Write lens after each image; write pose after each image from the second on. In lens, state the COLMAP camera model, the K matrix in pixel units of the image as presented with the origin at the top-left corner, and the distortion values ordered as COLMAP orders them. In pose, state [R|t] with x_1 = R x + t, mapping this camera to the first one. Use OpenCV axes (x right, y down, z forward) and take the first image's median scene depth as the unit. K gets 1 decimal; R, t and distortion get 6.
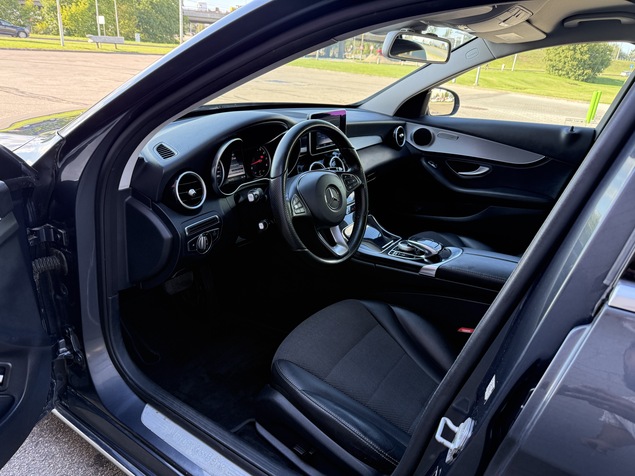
lens RADIAL K [[465.5, 0, 317.5], [0, 465.5, 238.0], [0, 0, 1]] dist [-0.002723, -0.004028]
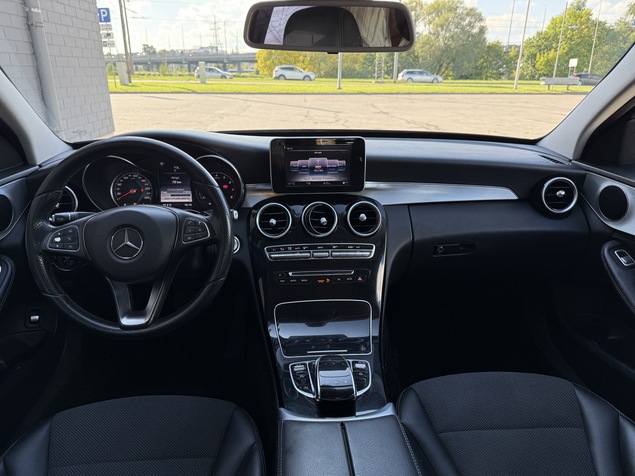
lens RADIAL K [[465.5, 0, 317.5], [0, 465.5, 238.0], [0, 0, 1]] dist [-0.002723, -0.004028]
pose [[0.614927, 0.199906, -0.762825, 0.055055], [-0.263929, 0.963721, 0.039794, -0.014582], [0.743106, 0.176862, 0.645379, 0.055332]]
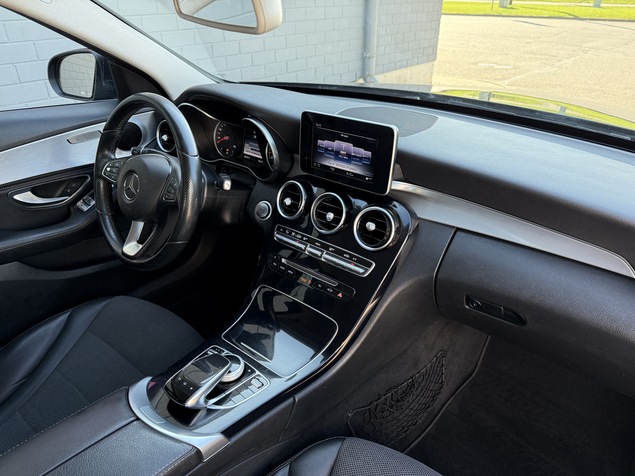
lens RADIAL K [[465.5, 0, 317.5], [0, 465.5, 238.0], [0, 0, 1]] dist [-0.002723, -0.004028]
pose [[-0.104323, 0.407256, -0.907336, 0.057493], [-0.383809, 0.825156, 0.414499, -0.035432], [0.917501, 0.391485, 0.070226, 0.094115]]
